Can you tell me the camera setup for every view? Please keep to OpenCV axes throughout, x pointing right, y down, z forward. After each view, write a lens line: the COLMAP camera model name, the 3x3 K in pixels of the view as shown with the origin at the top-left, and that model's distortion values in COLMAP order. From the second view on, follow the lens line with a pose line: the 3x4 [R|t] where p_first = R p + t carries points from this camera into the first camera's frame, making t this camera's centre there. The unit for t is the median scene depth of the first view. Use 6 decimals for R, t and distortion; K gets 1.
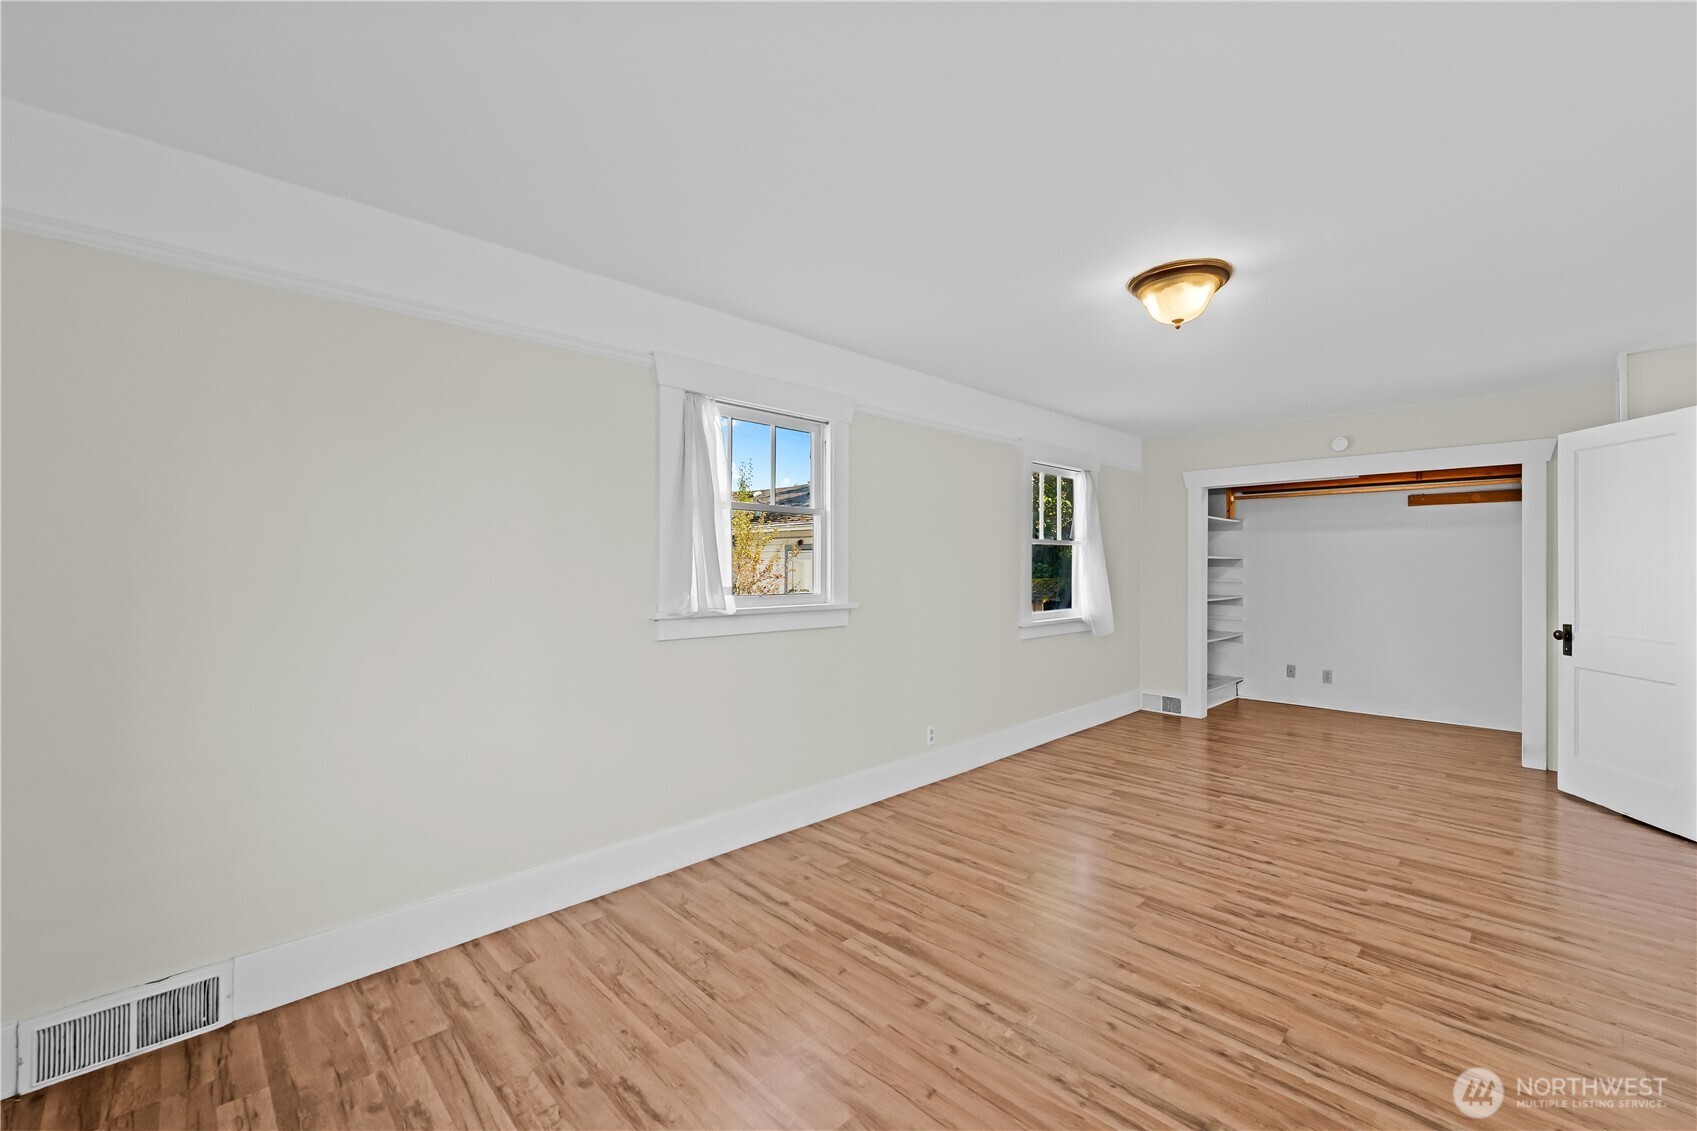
lens RADIAL K [[693.5, 0, 856.6], [0, 693.5, 556.1], [0, 0, 1]] dist [-0.000293, -0.000295]
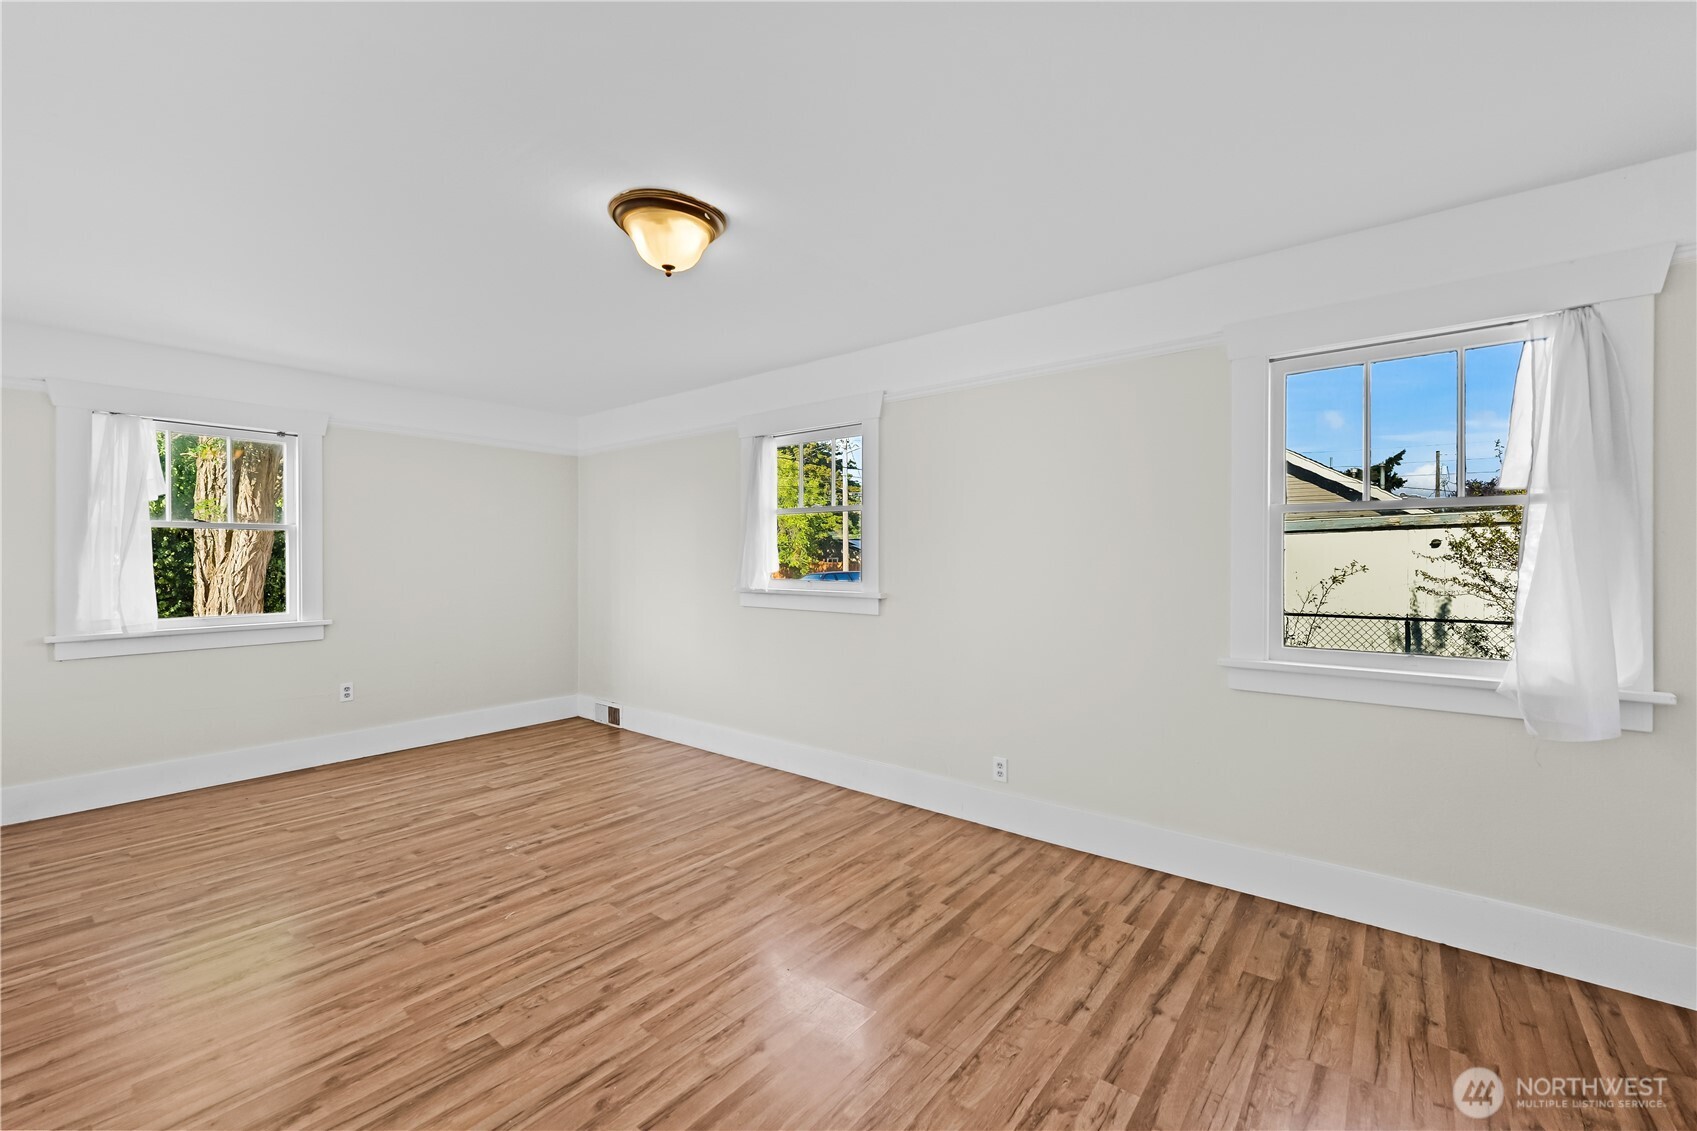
lens RADIAL K [[696.1, 0, 853.1], [0, 696.1, 558.8], [0, 0, 1]] dist [-0.001178, -0.000178]
pose [[0.120497, -0.000871, -0.992713, 1.205108], [0.012000, 0.999928, 0.000580, 0.020362], [0.992641, -0.011982, 0.120498, 1.014658]]
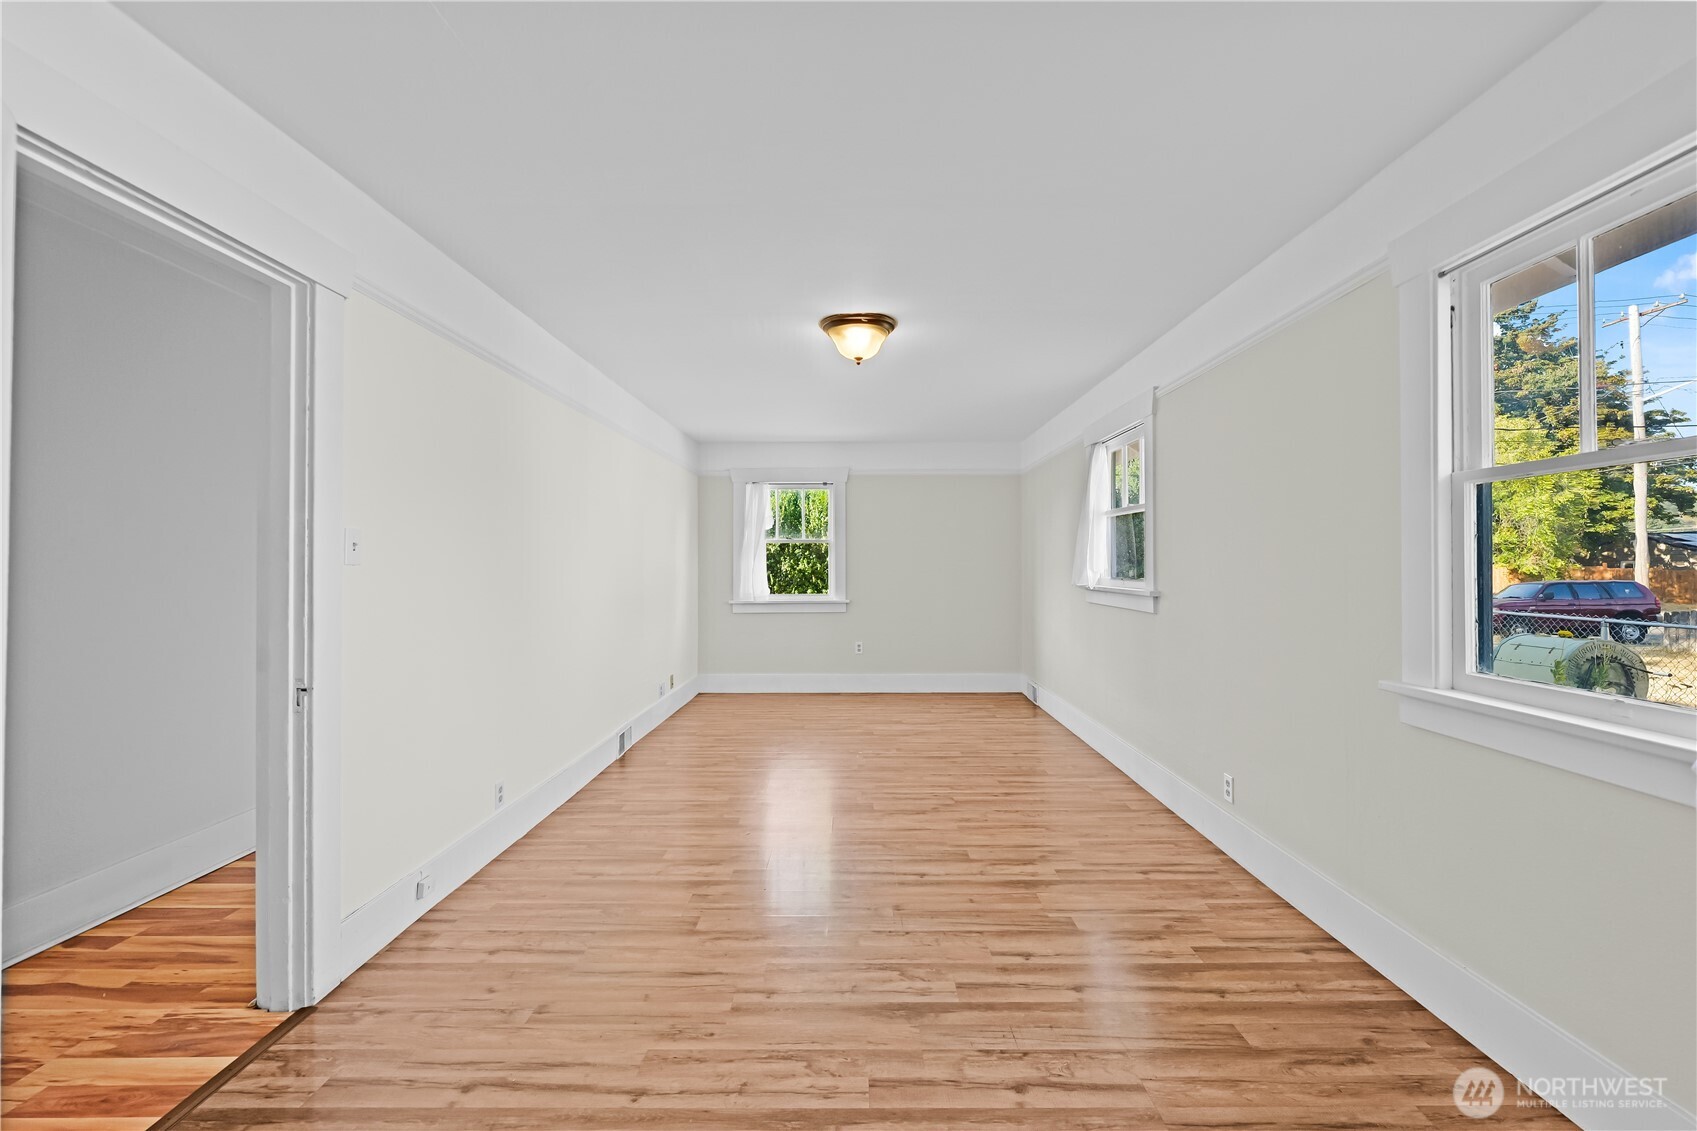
lens RADIAL K [[696.1, 0, 853.1], [0, 696.1, 558.8], [0, 0, 1]] dist [-0.001178, -0.000178]
pose [[-0.705406, -0.005139, -0.708784, 1.224155], [0.010456, 0.999789, -0.017655, 0.041641], [0.708726, -0.019865, -0.705204, 1.695743]]
